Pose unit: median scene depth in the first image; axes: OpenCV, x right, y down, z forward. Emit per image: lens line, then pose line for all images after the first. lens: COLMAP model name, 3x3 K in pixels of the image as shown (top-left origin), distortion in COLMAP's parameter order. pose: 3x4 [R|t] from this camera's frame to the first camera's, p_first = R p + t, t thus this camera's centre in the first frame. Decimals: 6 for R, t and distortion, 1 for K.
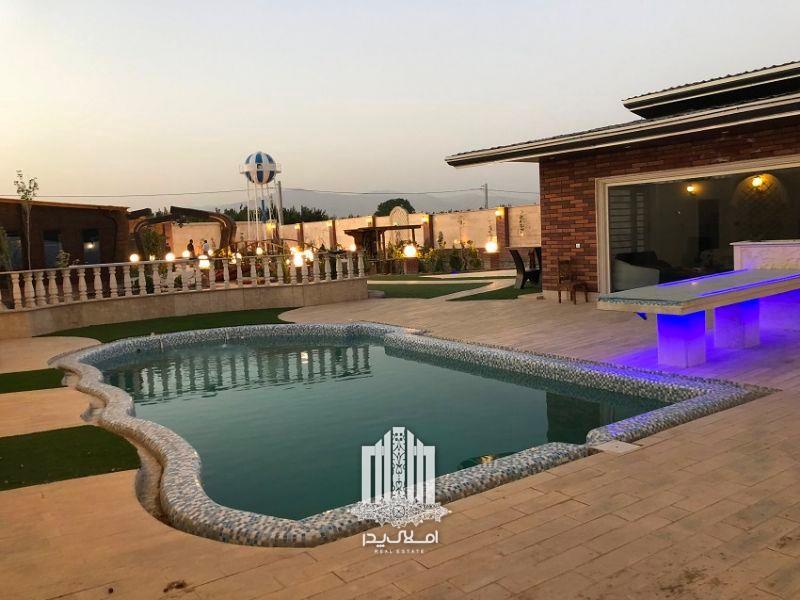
lens RADIAL K [[667.3, 0, 400.0], [0, 667.3, 300.0], [0, 0, 1]] dist [0.088921, -0.135322]
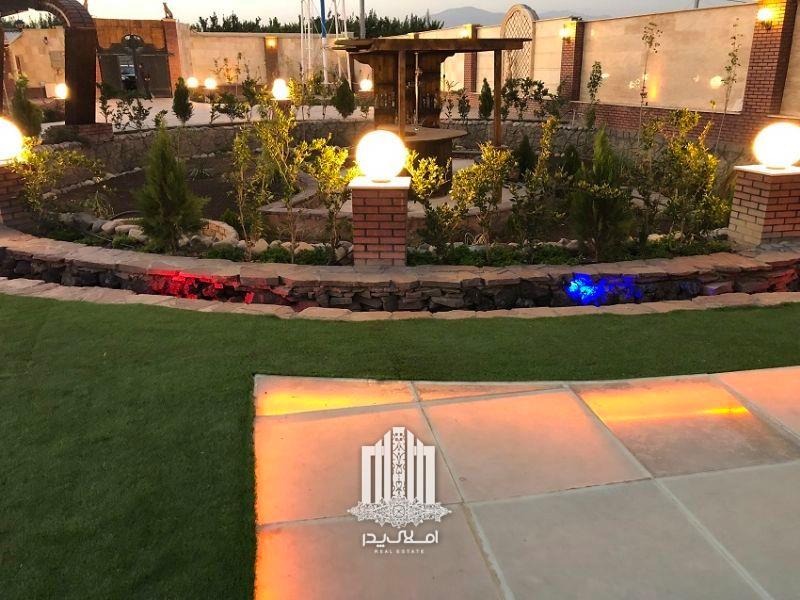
lens RADIAL K [[667.3, 0, 400.0], [0, 667.3, 300.0], [0, 0, 1]] dist [0.088921, -0.135322]
pose [[0.970170, 0.118104, -0.211713, 0.058044], [-0.063505, 0.966621, 0.248216, -0.066509], [0.233962, -0.227366, 0.945286, 0.641372]]
